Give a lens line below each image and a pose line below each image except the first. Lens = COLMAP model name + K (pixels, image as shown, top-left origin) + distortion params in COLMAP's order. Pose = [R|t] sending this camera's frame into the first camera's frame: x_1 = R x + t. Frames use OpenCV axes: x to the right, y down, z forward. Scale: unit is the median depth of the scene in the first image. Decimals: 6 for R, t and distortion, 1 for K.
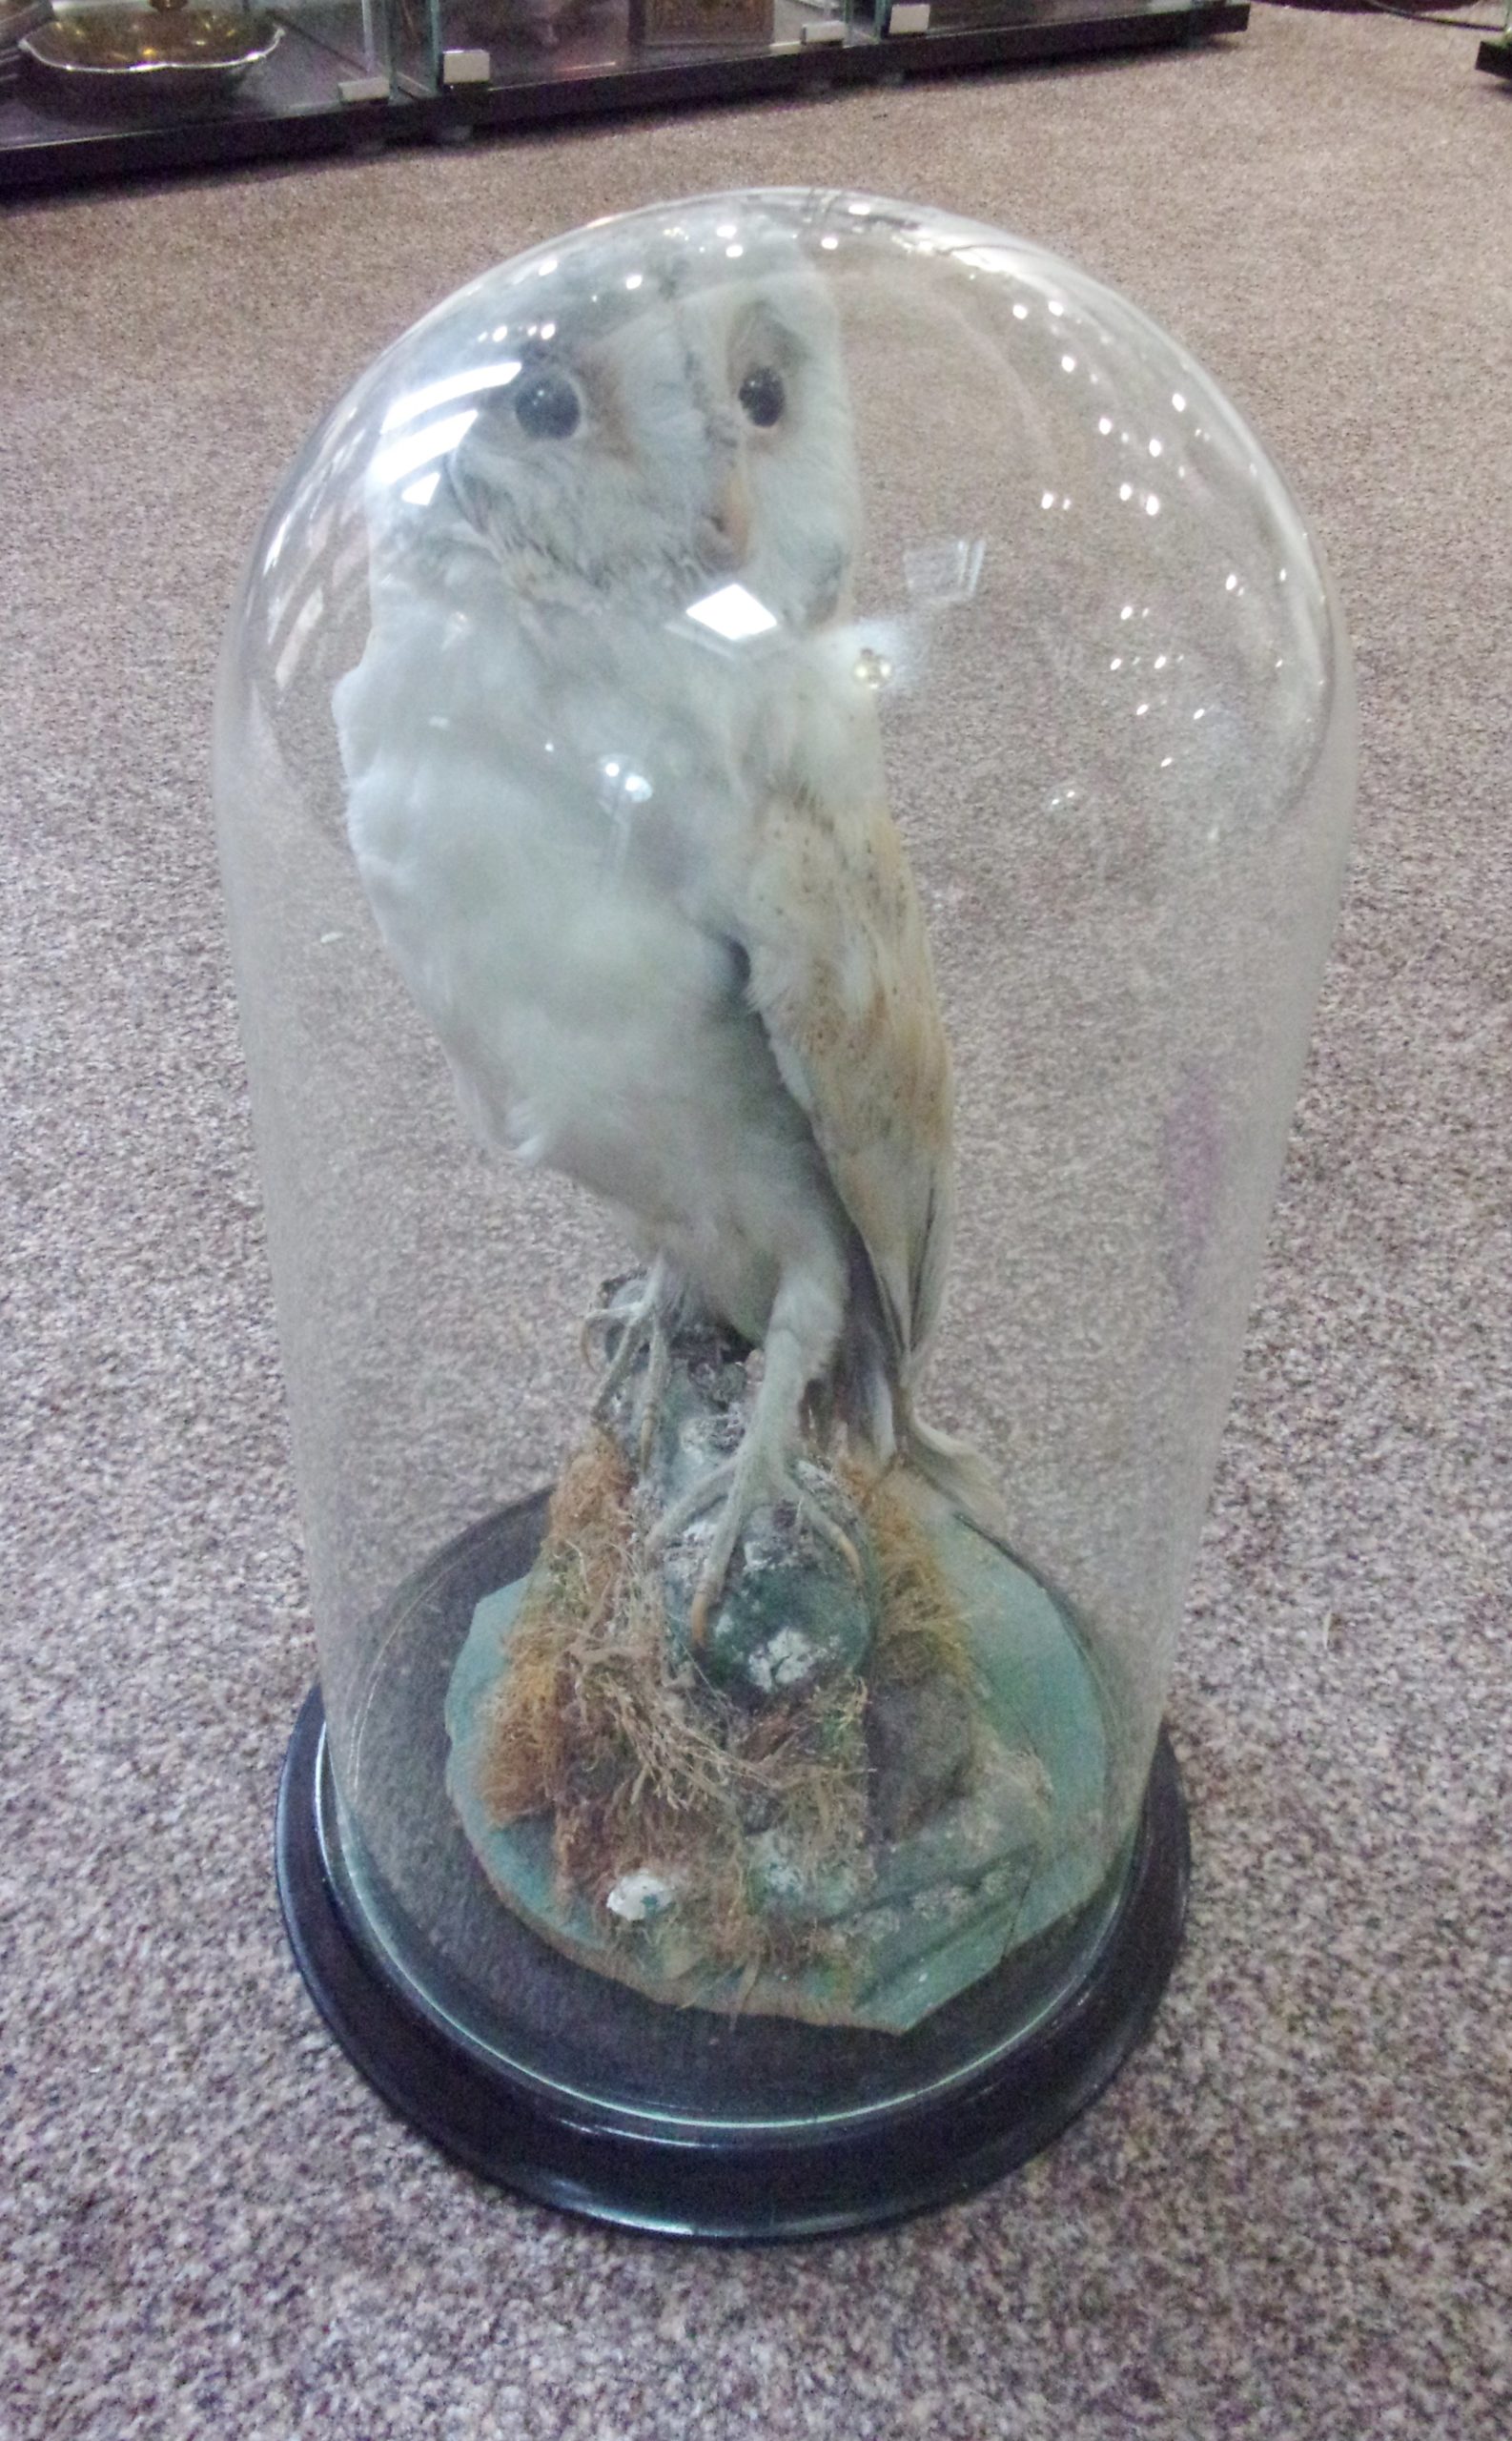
lens RADIAL K [[2309.7, 0, 758.5], [0, 2309.7, 1162.9], [0, 0, 1]] dist [0.004873, -0.012199]
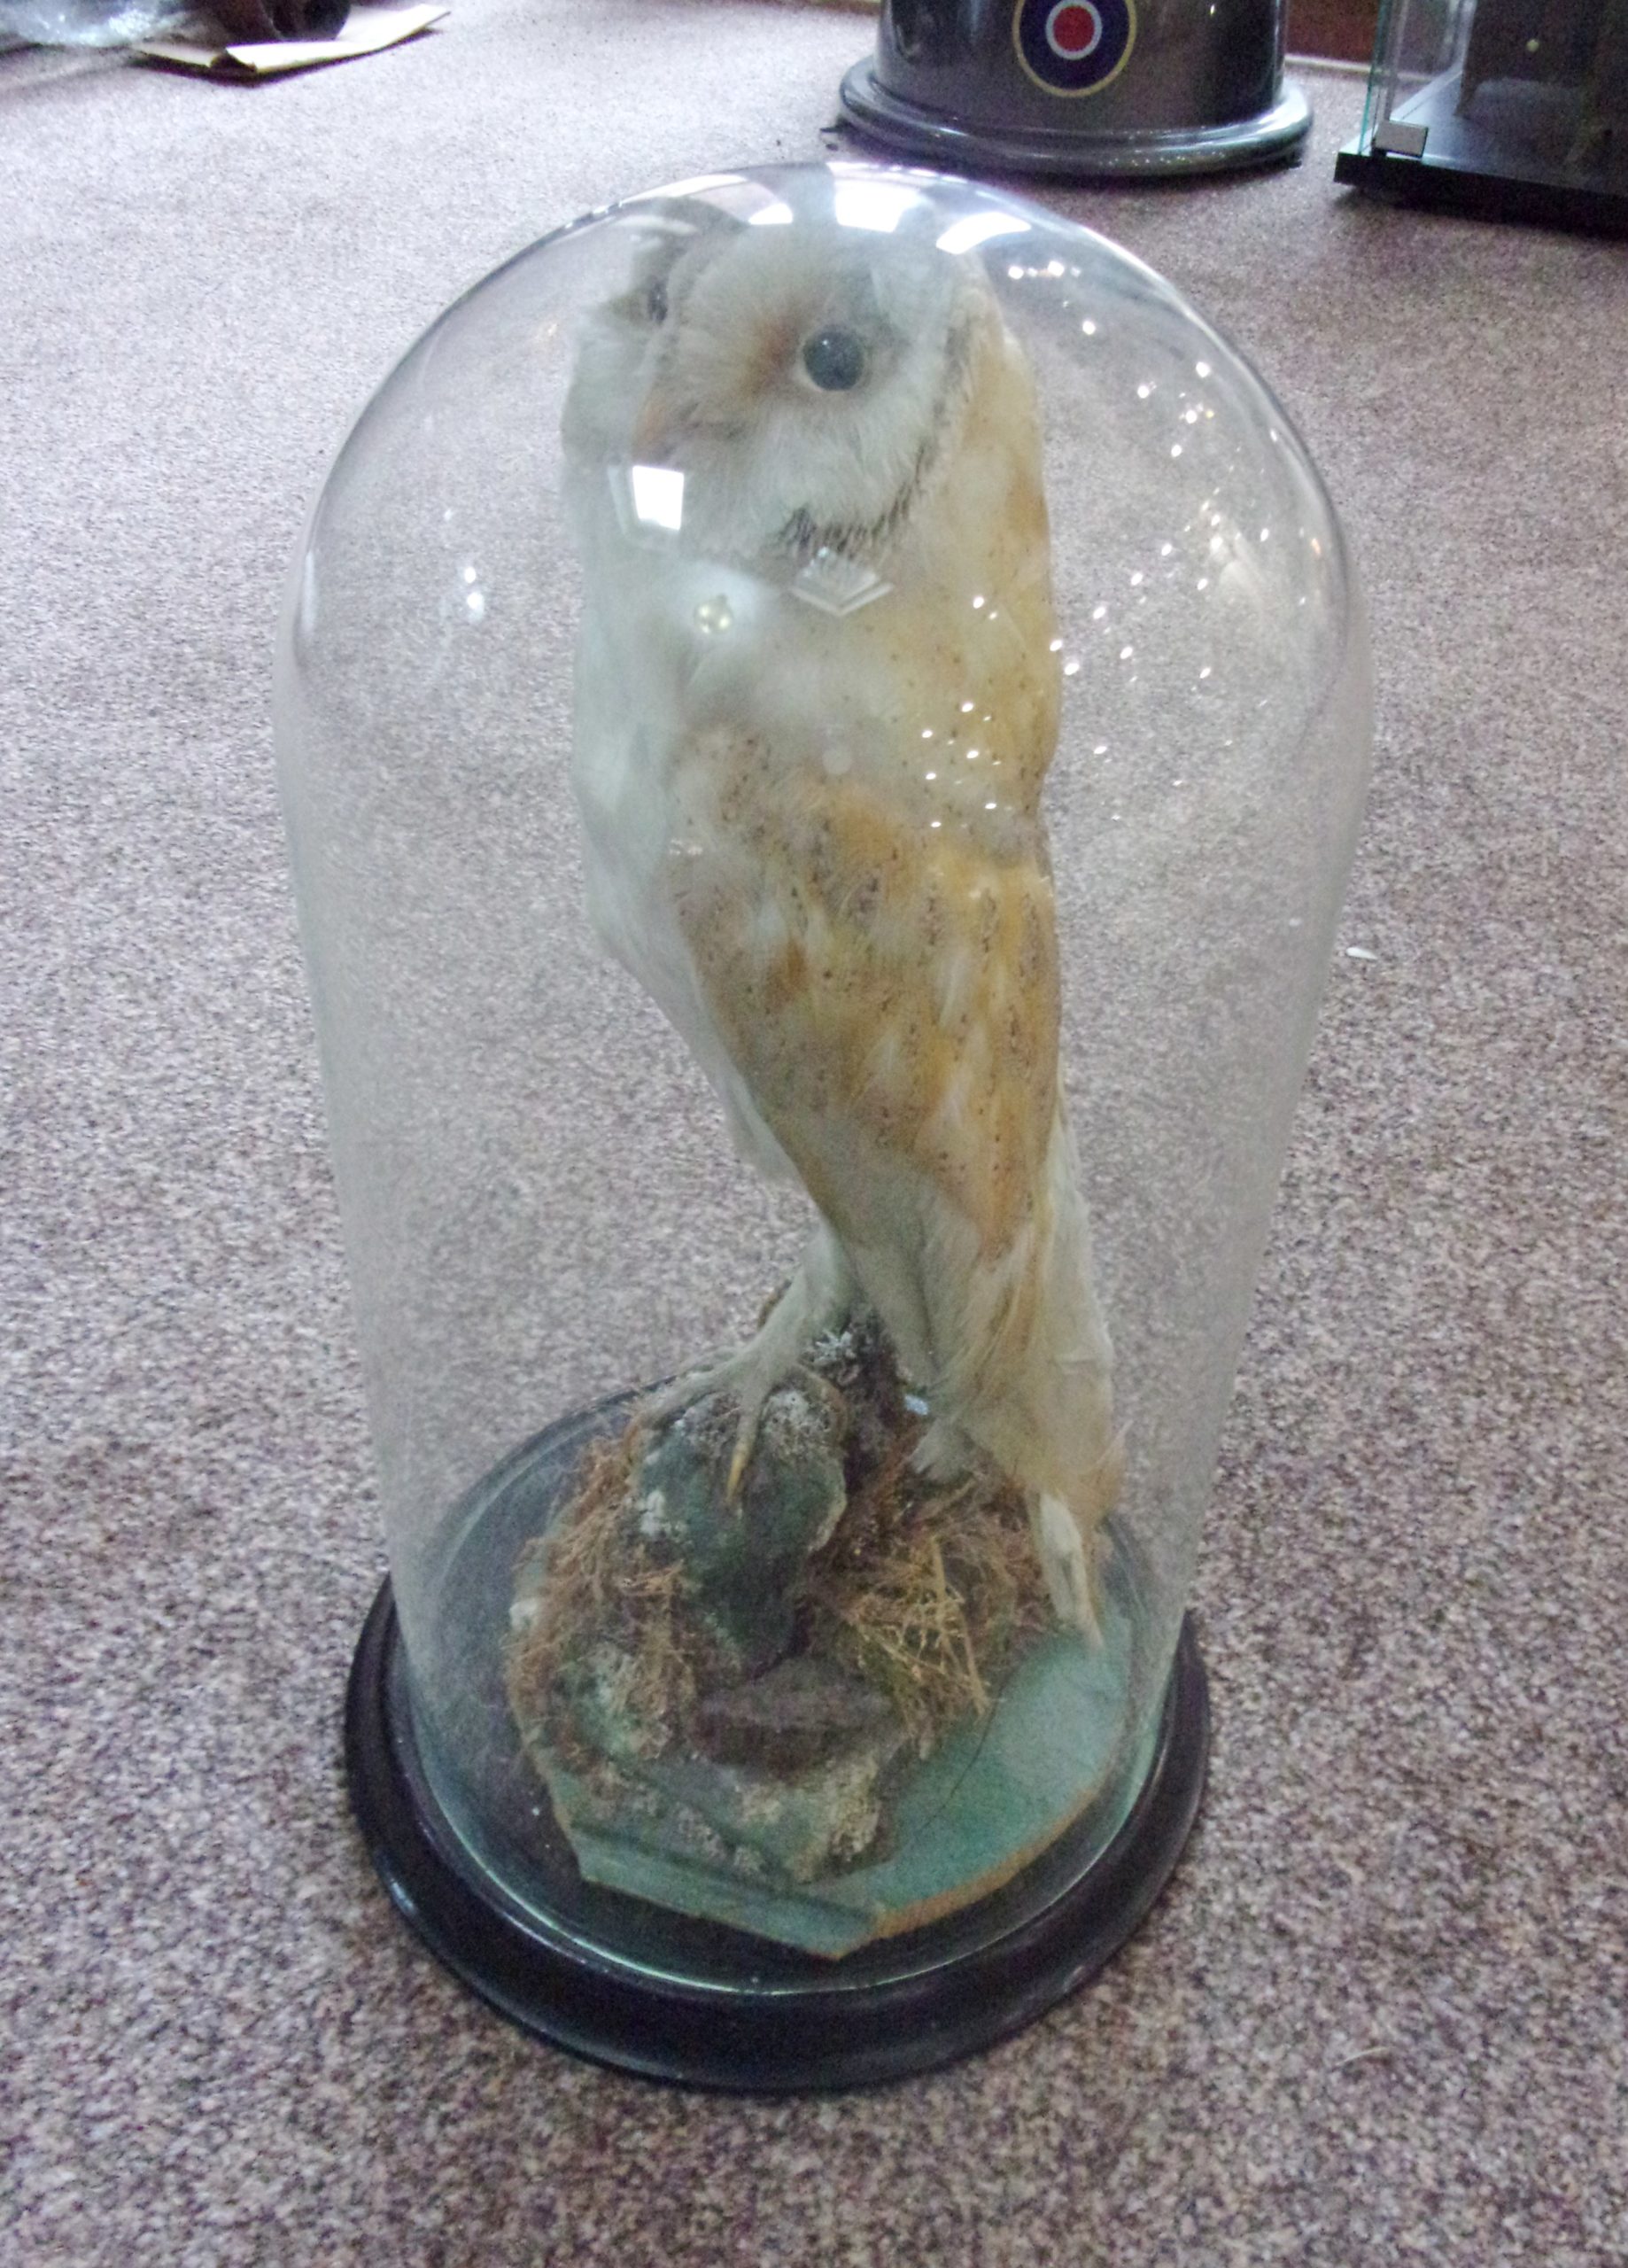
lens RADIAL K [[2165.6, 0, 814.0], [0, 2165.6, 1134.0], [0, 0, 1]] dist [-0.008659, 0.028647]
pose [[0.551280, 0.518845, -0.653368, 0.588856], [-0.522204, 0.825329, 0.214790, -0.177815], [0.650686, 0.222783, 0.725931, 0.257583]]
